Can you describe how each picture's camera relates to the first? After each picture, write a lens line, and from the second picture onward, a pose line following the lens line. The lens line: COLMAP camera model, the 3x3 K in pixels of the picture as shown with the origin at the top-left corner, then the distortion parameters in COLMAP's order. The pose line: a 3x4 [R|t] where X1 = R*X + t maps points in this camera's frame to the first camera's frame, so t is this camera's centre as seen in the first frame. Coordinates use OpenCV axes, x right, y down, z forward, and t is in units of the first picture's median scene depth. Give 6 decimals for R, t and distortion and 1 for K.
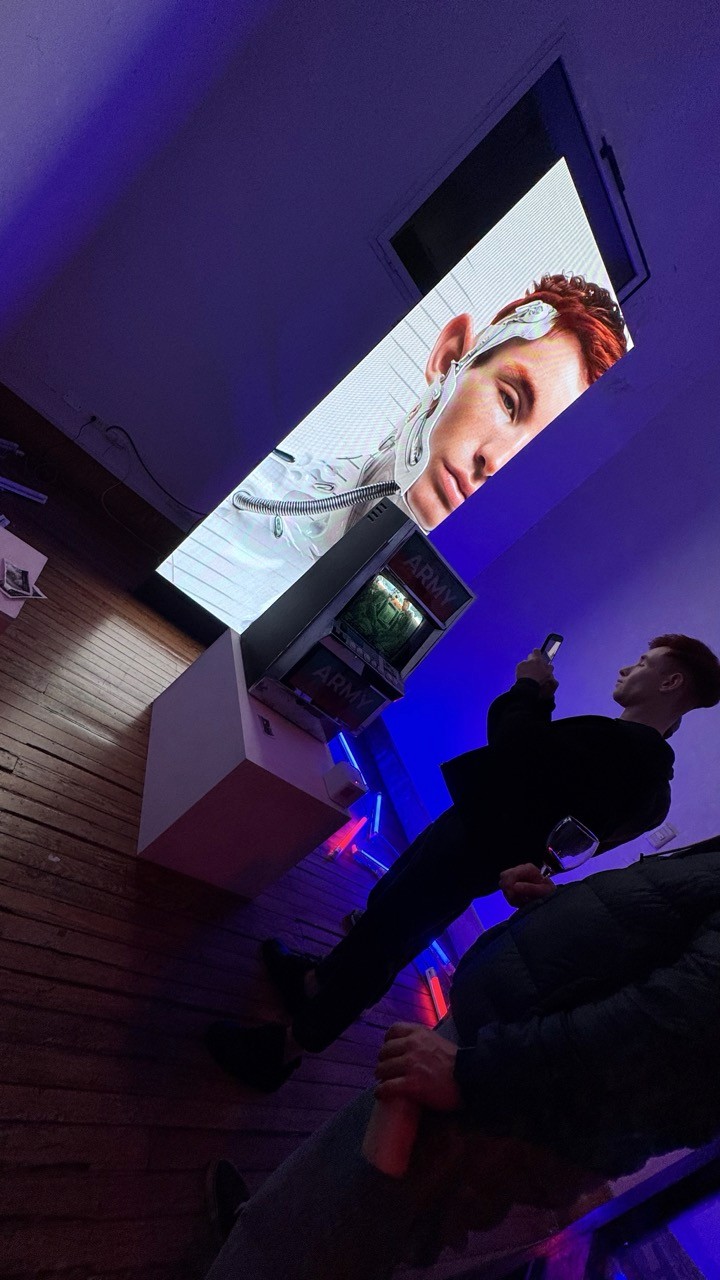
lens RADIAL K [[502.9, 0, 360.0], [0, 502.9, 640.0], [0, 0, 1]] dist [-0.003027, -0.000256]
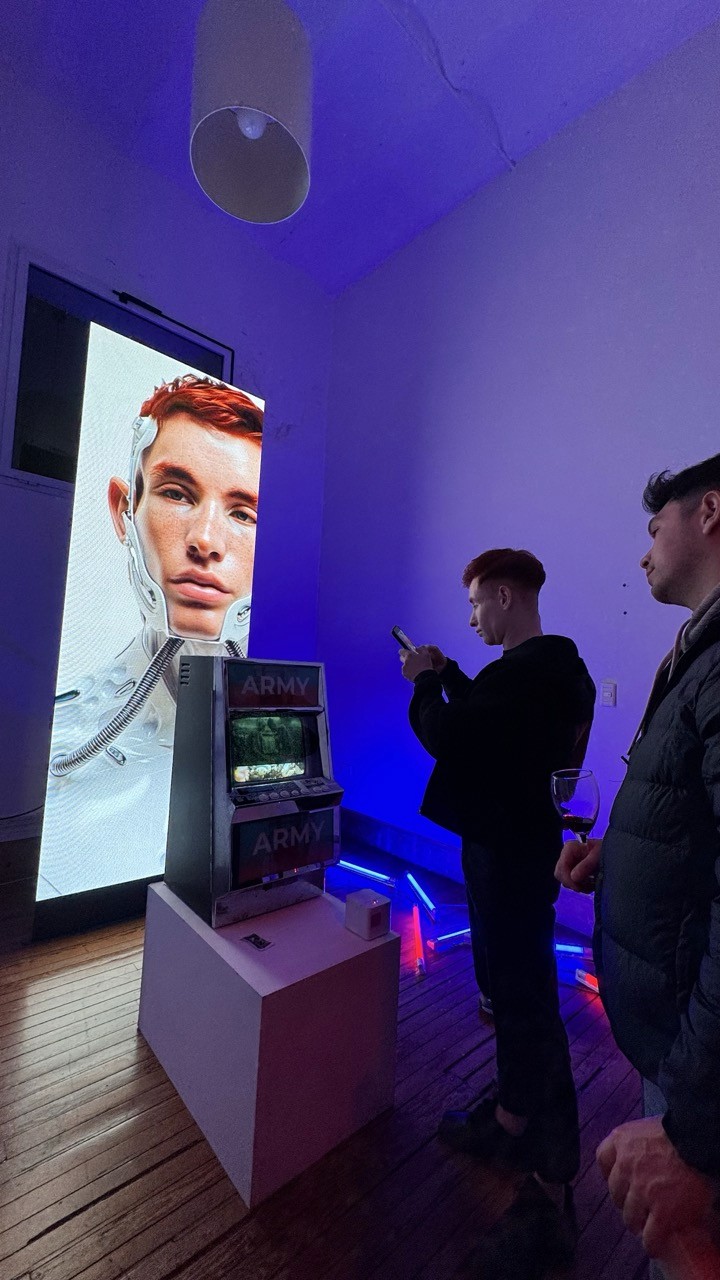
lens RADIAL K [[503.4, 0, 358.6], [0, 503.4, 639.7], [0, 0, 1]] dist [0.001088, 0.000207]
pose [[0.681480, -0.682753, 0.263502, 0.051575], [0.717573, 0.694123, -0.057292, -0.010459], [-0.143786, 0.228125, 0.962956, 0.028443]]
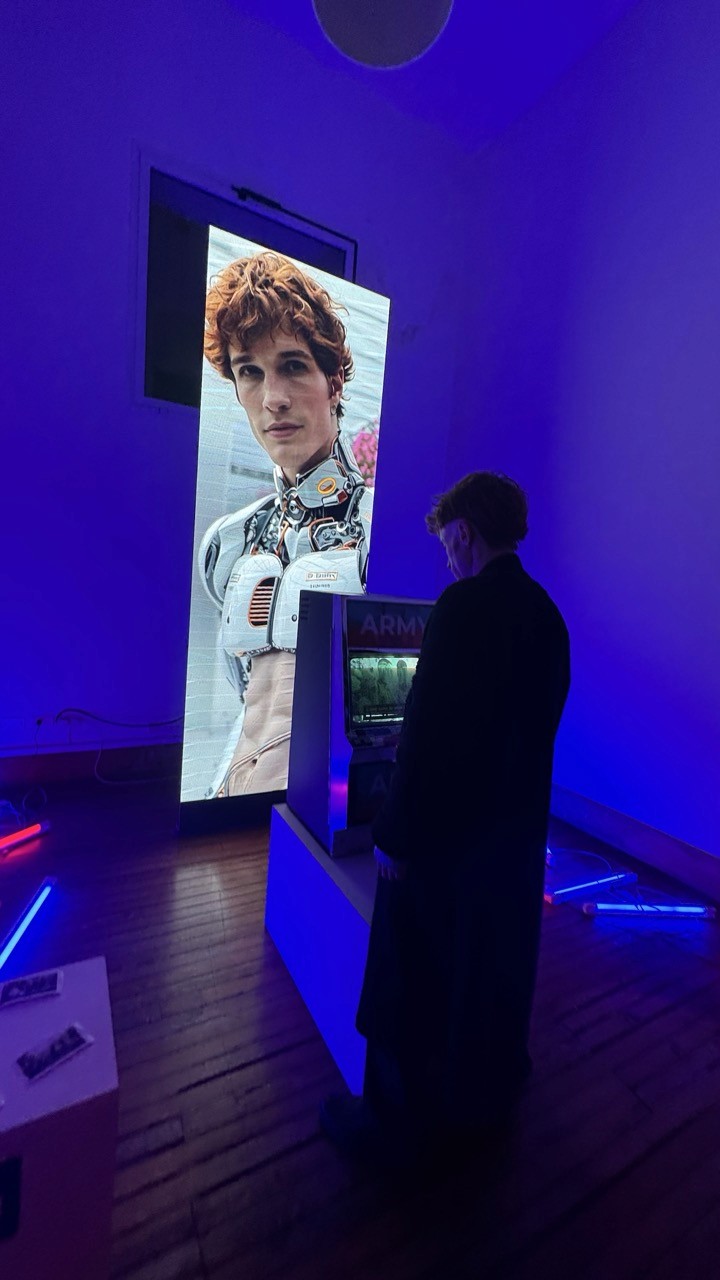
lens RADIAL K [[505.9, 0, 363.1], [0, 505.9, 636.6], [0, 0, 1]] dist [-0.000736, -0.000046]
pose [[0.733452, -0.679725, 0.004674, 0.074854], [0.676246, 0.728967, -0.106293, -0.044749], [0.068842, 0.081122, 0.994324, 0.082047]]
